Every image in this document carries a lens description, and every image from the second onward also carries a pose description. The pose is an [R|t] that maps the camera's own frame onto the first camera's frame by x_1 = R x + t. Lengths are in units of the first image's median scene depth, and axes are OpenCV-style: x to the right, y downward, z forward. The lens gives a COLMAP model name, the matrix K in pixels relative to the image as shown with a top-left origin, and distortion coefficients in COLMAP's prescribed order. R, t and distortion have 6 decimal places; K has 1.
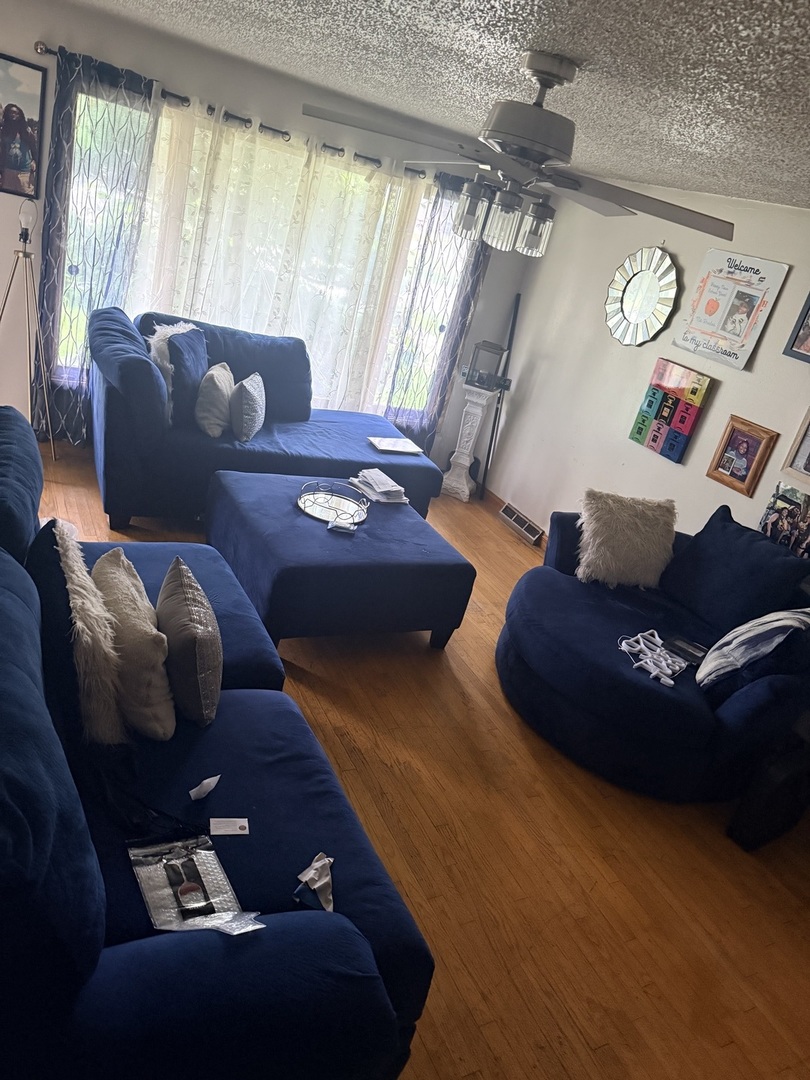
lens RADIAL K [[758.0, 0, 406.2], [0, 758.0, 542.5], [0, 0, 1]] dist [-0.002718, -0.000649]
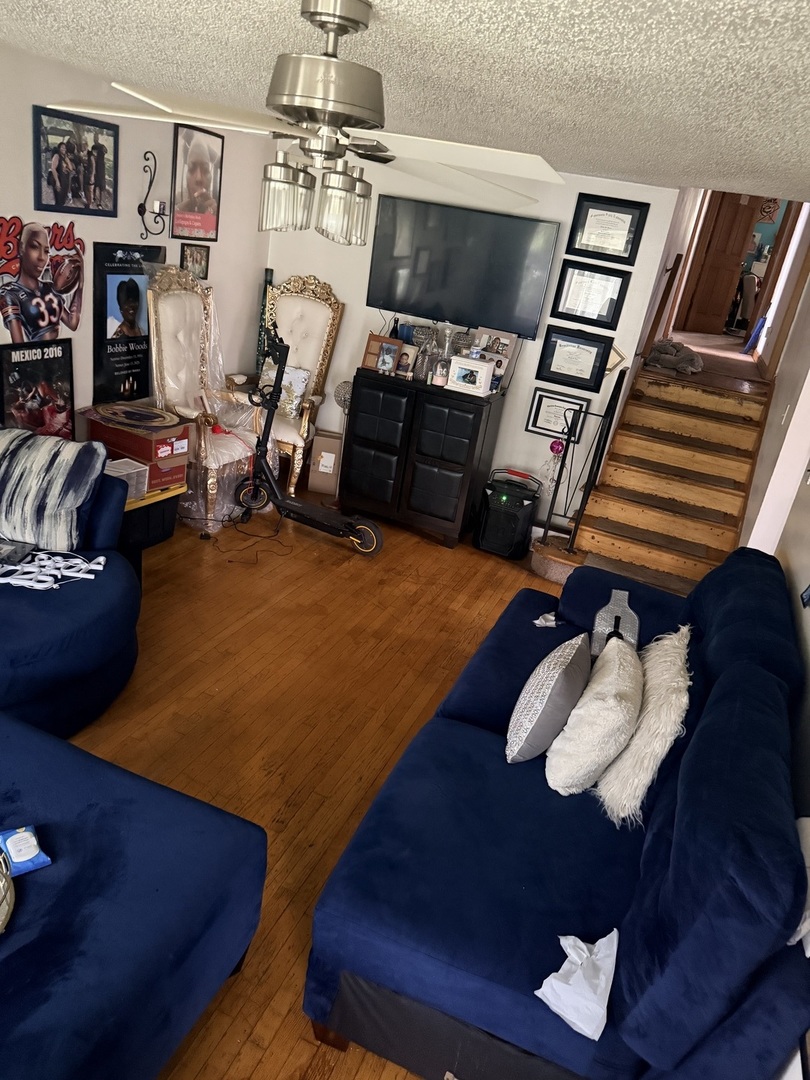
lens RADIAL K [[758.0, 0, 408.7], [0, 758.0, 544.1], [0, 0, 1]] dist [-0.002718, -0.000649]
pose [[-0.605806, -0.584719, 0.539540, -0.459882], [0.008965, 0.673084, 0.739512, -0.602670], [-0.795562, 0.452837, -0.402516, 1.110481]]
